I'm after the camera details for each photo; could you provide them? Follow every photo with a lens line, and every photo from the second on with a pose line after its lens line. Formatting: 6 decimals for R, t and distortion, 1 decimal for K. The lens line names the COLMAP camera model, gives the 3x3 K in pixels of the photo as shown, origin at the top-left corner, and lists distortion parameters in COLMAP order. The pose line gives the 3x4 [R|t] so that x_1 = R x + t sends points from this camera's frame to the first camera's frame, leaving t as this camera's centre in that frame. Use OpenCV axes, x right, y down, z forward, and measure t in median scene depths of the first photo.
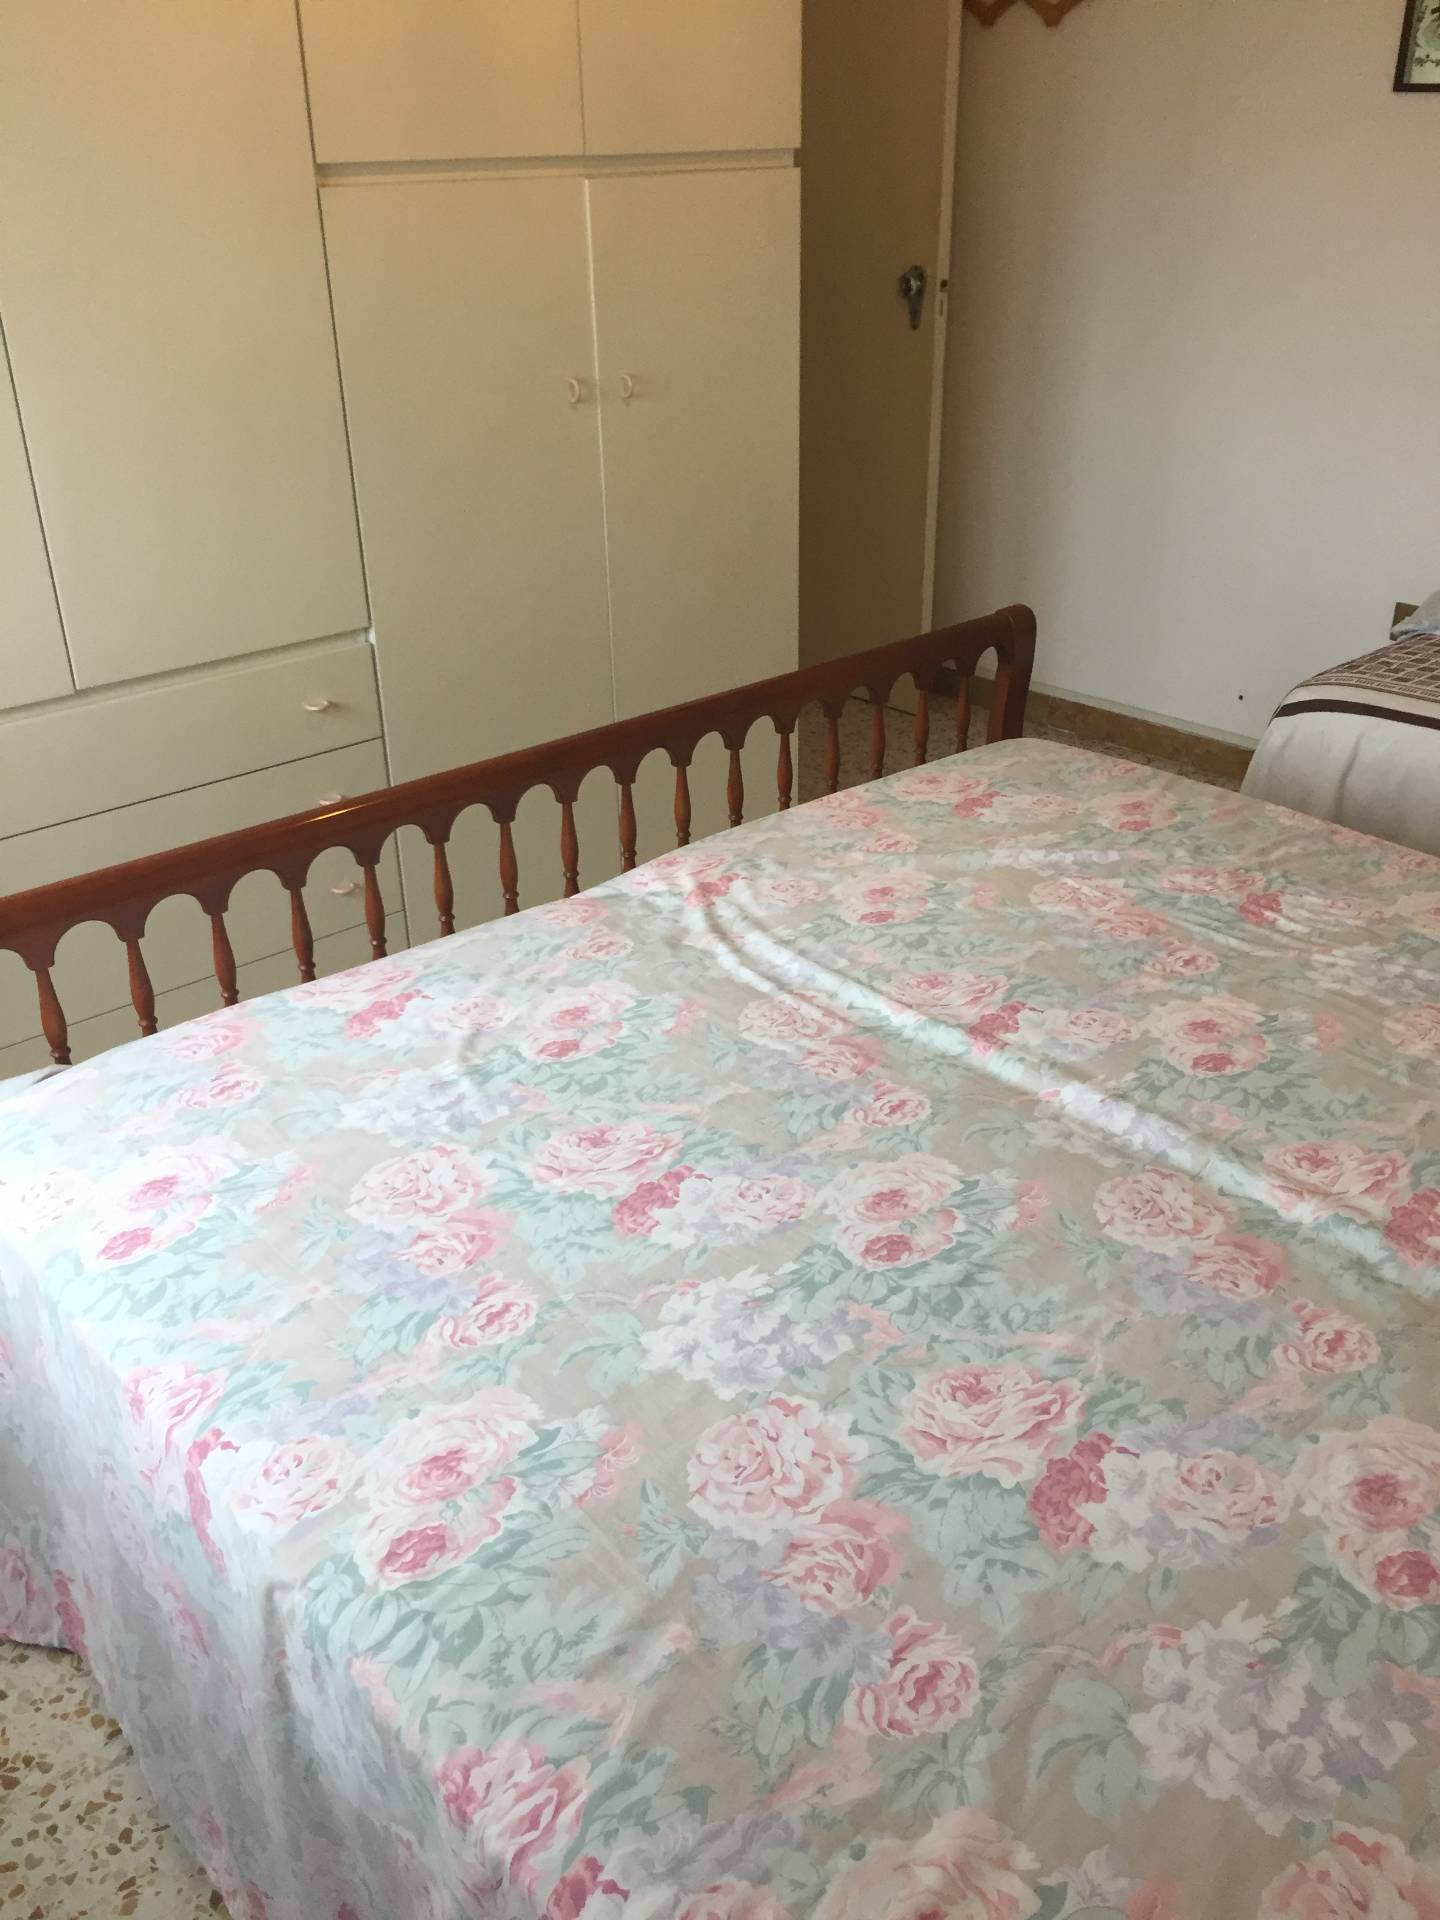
lens RADIAL K [[1637.6, 0, 720.0], [0, 1637.6, 960.0], [0, 0, 1]] dist [0.077895, -0.122985]
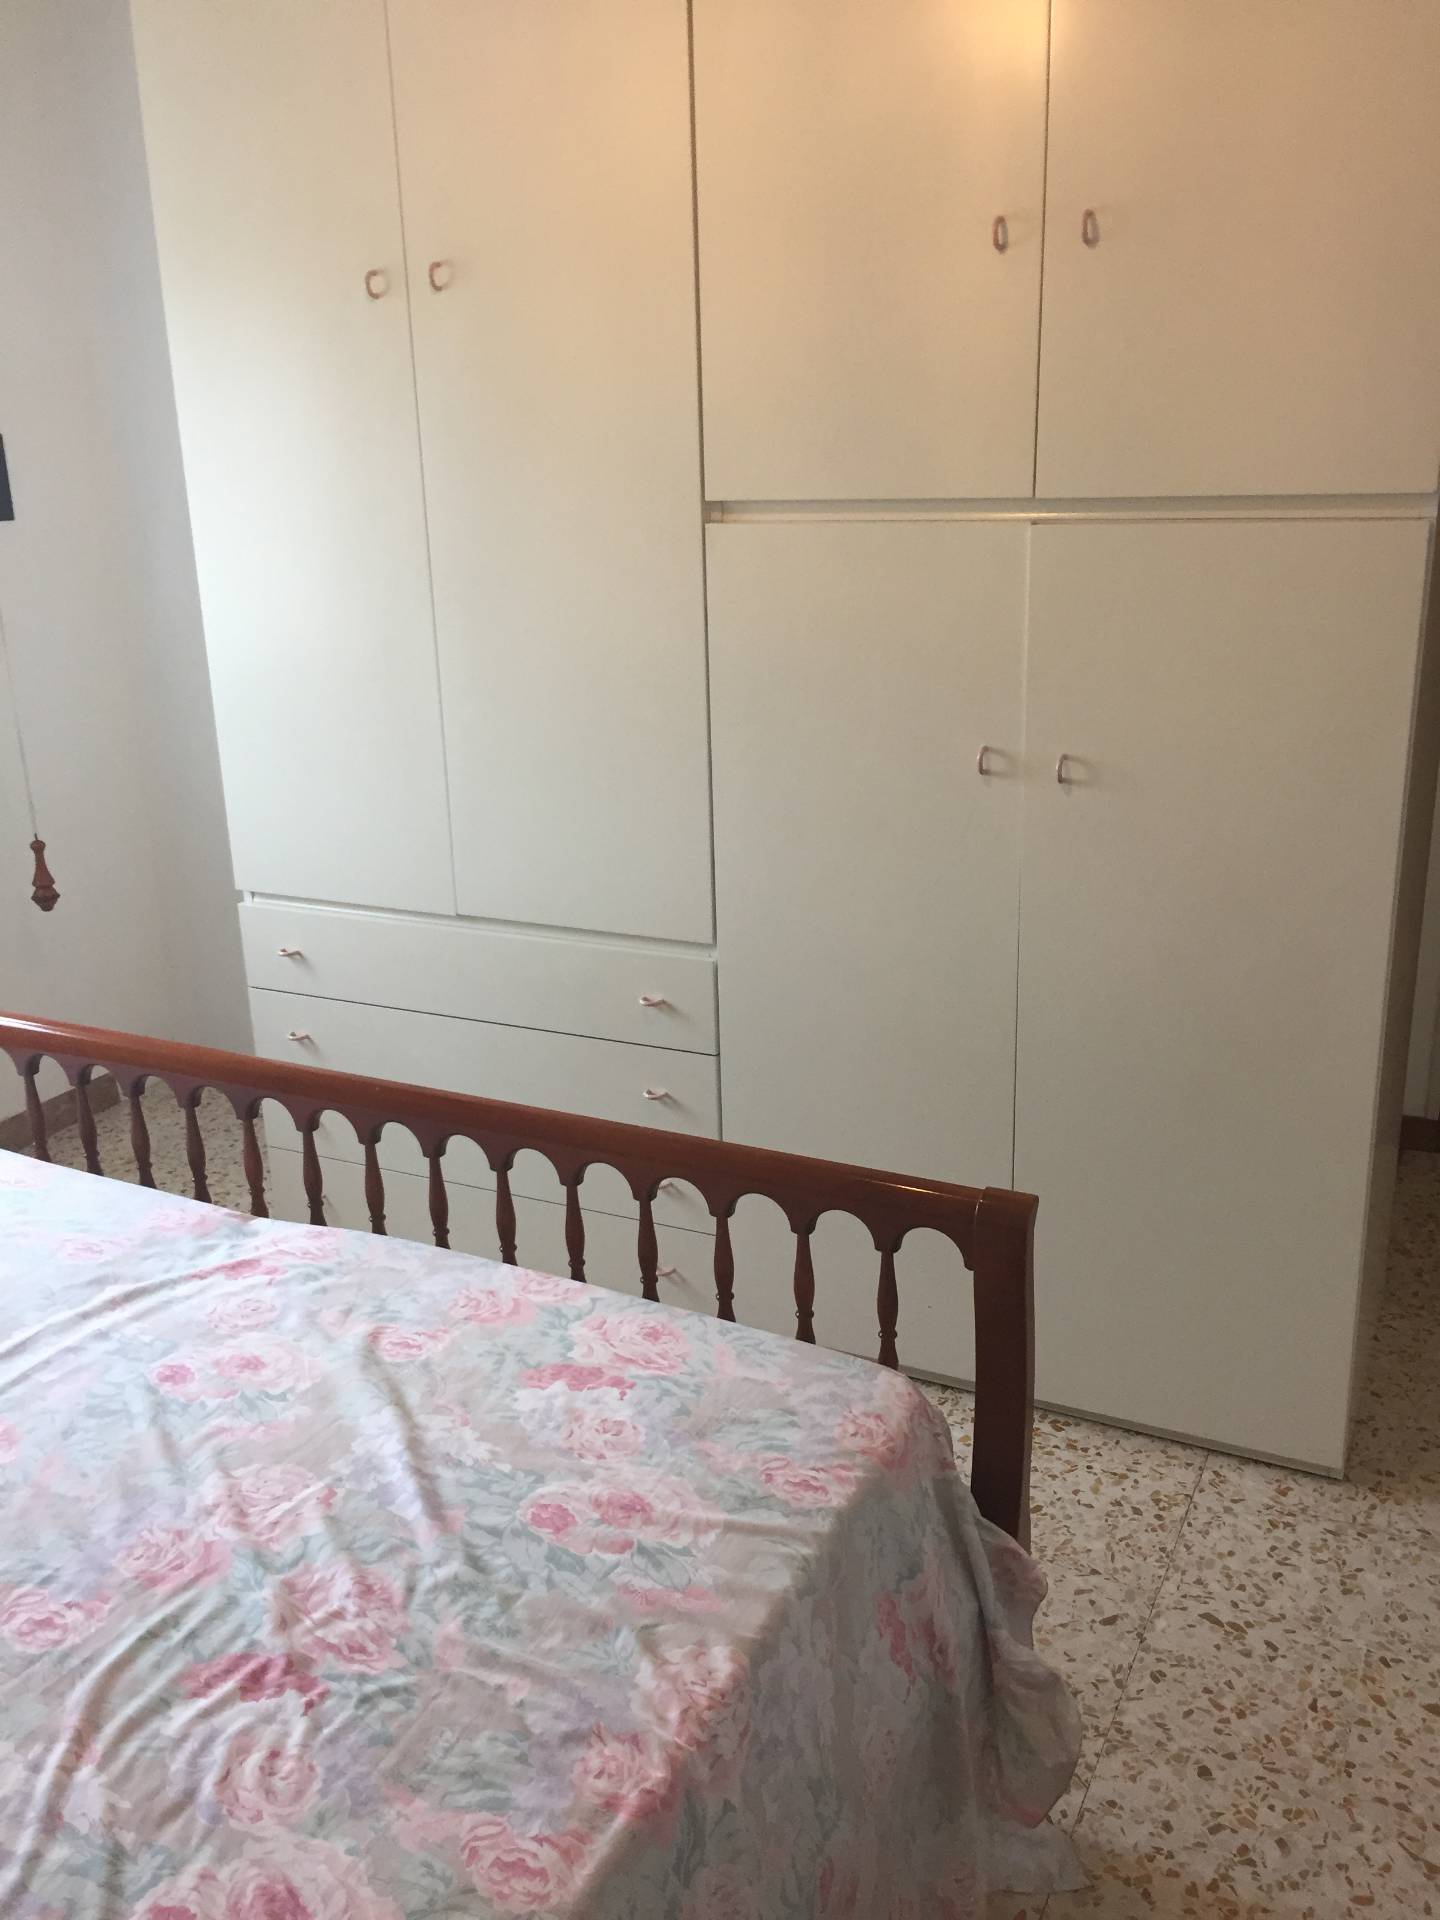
lens RADIAL K [[1637.6, 0, 720.0], [0, 1637.6, 960.0], [0, 0, 1]] dist [0.077895, -0.122985]
pose [[0.368325, 0.287756, -0.884044, 0.847834], [-0.402160, 0.906640, 0.127557, -0.419682], [0.838215, 0.308545, 0.449662, 0.752946]]
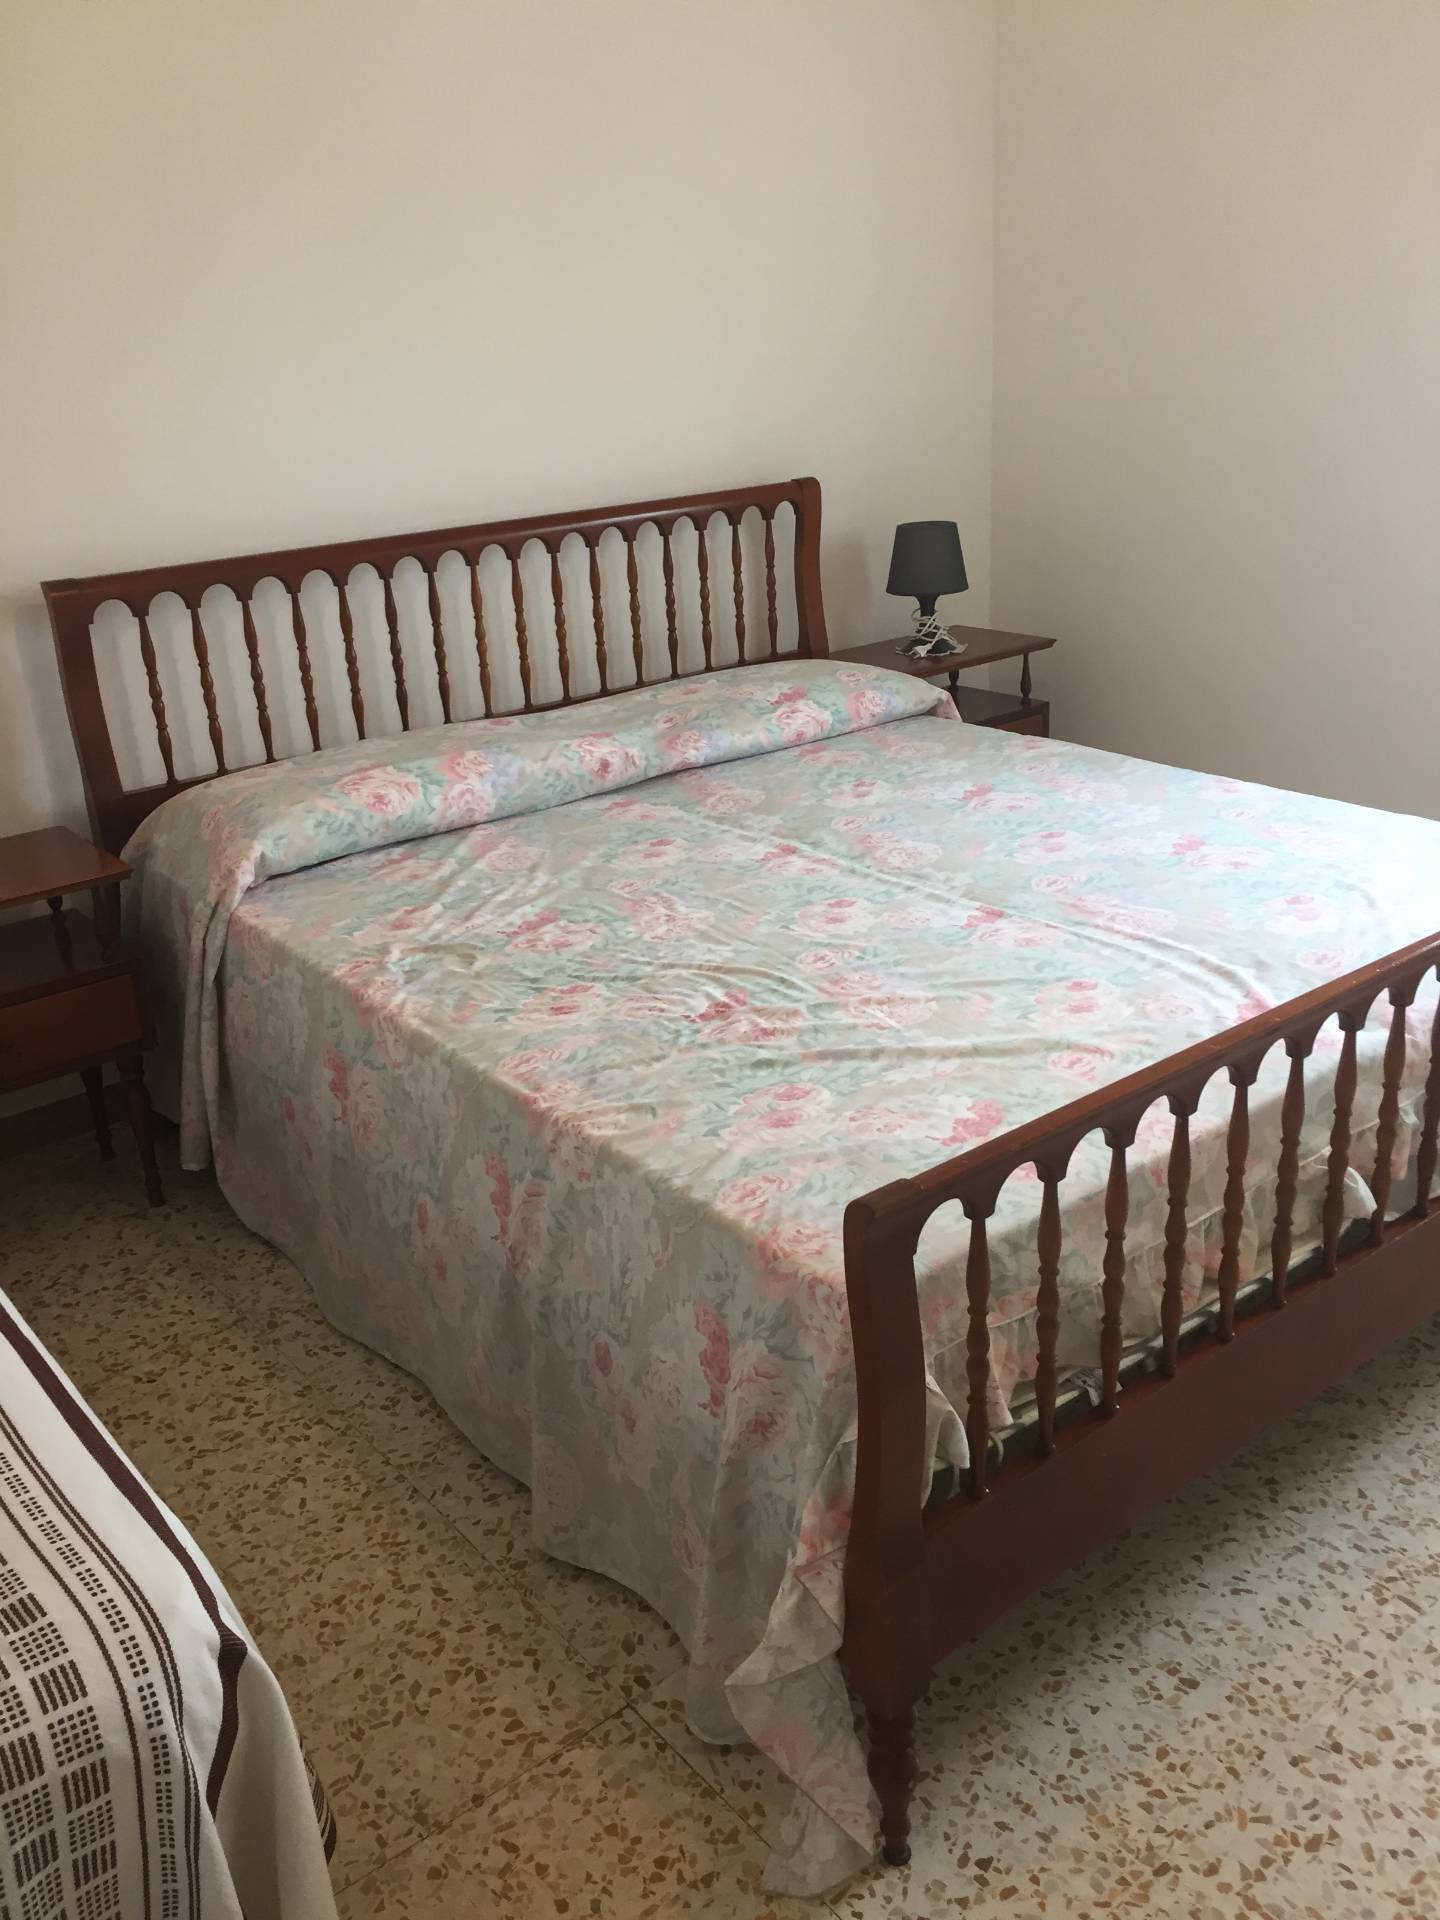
lens RADIAL K [[1637.6, 0, 720.0], [0, 1637.6, 960.0], [0, 0, 1]] dist [0.077895, -0.122985]
pose [[-0.996409, 0.036500, 0.076393, 0.240017], [0.081572, 0.655526, 0.750754, -0.835321], [-0.022675, 0.754290, -0.656150, 1.630794]]
